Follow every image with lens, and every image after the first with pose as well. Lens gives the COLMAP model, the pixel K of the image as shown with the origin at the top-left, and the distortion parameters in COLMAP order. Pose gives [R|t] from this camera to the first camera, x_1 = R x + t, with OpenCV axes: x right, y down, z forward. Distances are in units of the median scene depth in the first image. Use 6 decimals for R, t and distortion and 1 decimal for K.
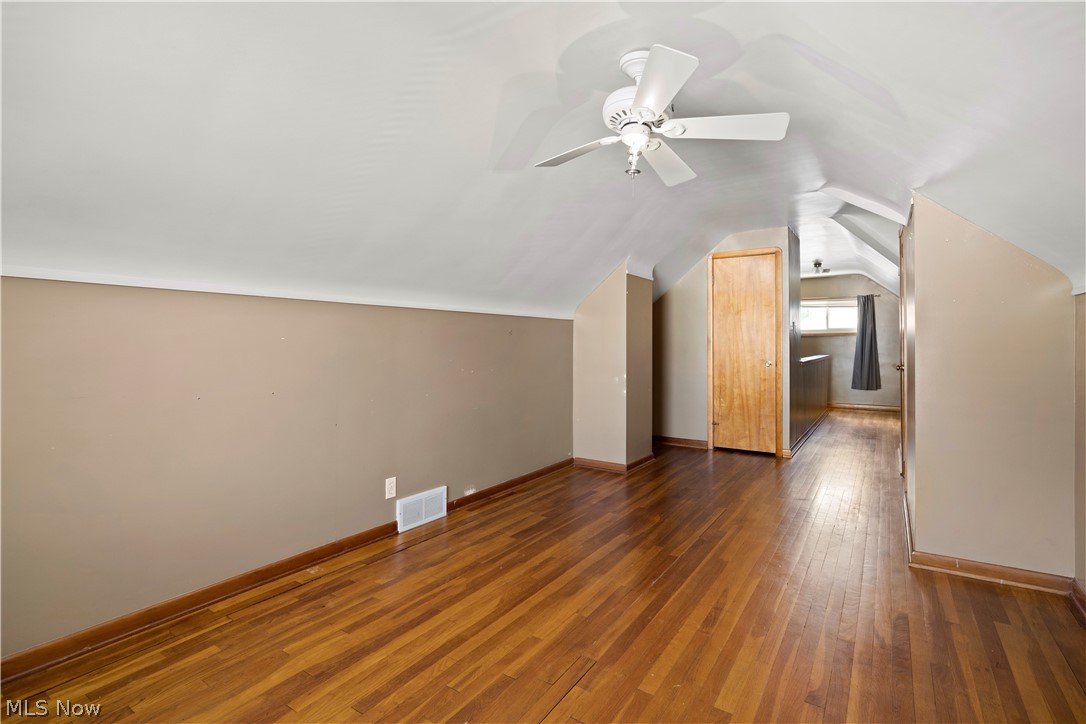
lens RADIAL K [[509.7, 0, 548.4], [0, 509.7, 352.5], [0, 0, 1]] dist [-0.018061, 0.000294]
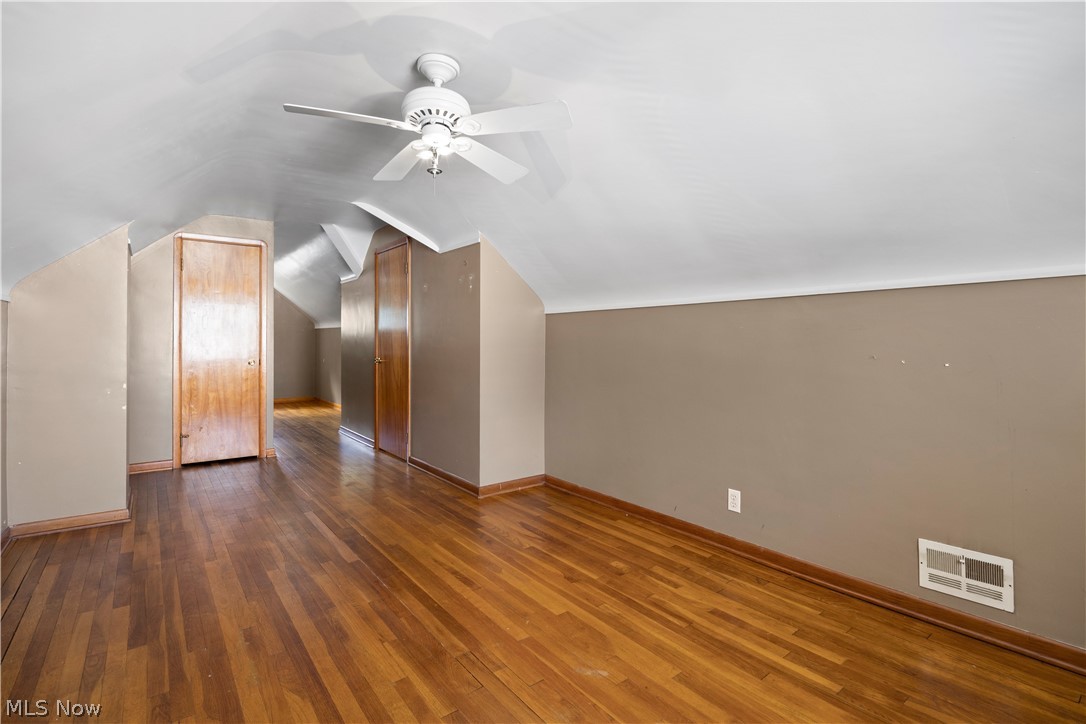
lens RADIAL K [[509.7, 0, 542.1], [0, 509.7, 354.1], [0, 0, 1]] dist [-0.018061, 0.000294]
pose [[0.317810, -0.021541, 0.947910, -0.592476], [0.014246, 0.999738, 0.017942, -0.004406], [-0.948047, 0.007802, 0.318033, 0.387403]]
